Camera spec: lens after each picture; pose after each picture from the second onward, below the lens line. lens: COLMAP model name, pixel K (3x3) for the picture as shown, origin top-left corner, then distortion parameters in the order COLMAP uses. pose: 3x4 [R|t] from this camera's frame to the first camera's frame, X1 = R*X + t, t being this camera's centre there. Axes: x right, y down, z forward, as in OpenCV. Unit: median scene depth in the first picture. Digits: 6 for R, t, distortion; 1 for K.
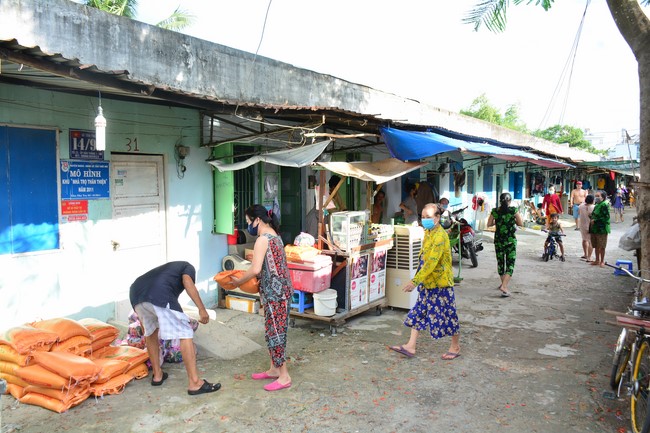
lens RADIAL K [[635.1, 0, 325.0], [0, 635.1, 216.5], [0, 0, 1]] dist [-0.012518, 0.014435]
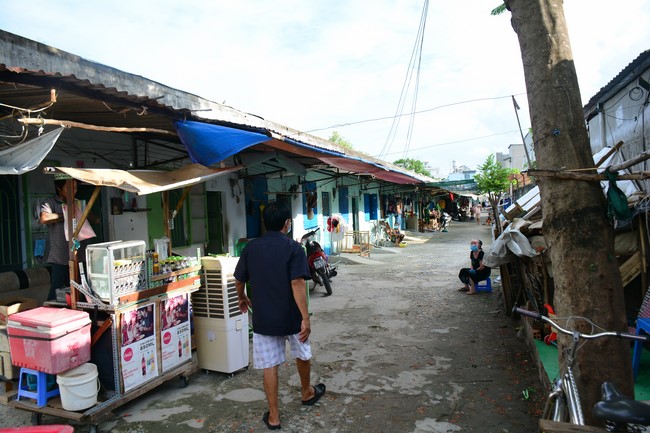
lens RADIAL K [[473.8, 0, 325.0], [0, 473.8, 216.5], [0, 0, 1]] dist [-0.066139, 0.001159]
pose [[0.981935, -0.045416, 0.183687, 0.153764], [0.055277, 0.997272, -0.048922, 0.002053], [-0.180964, 0.058192, 0.981767, 0.462353]]
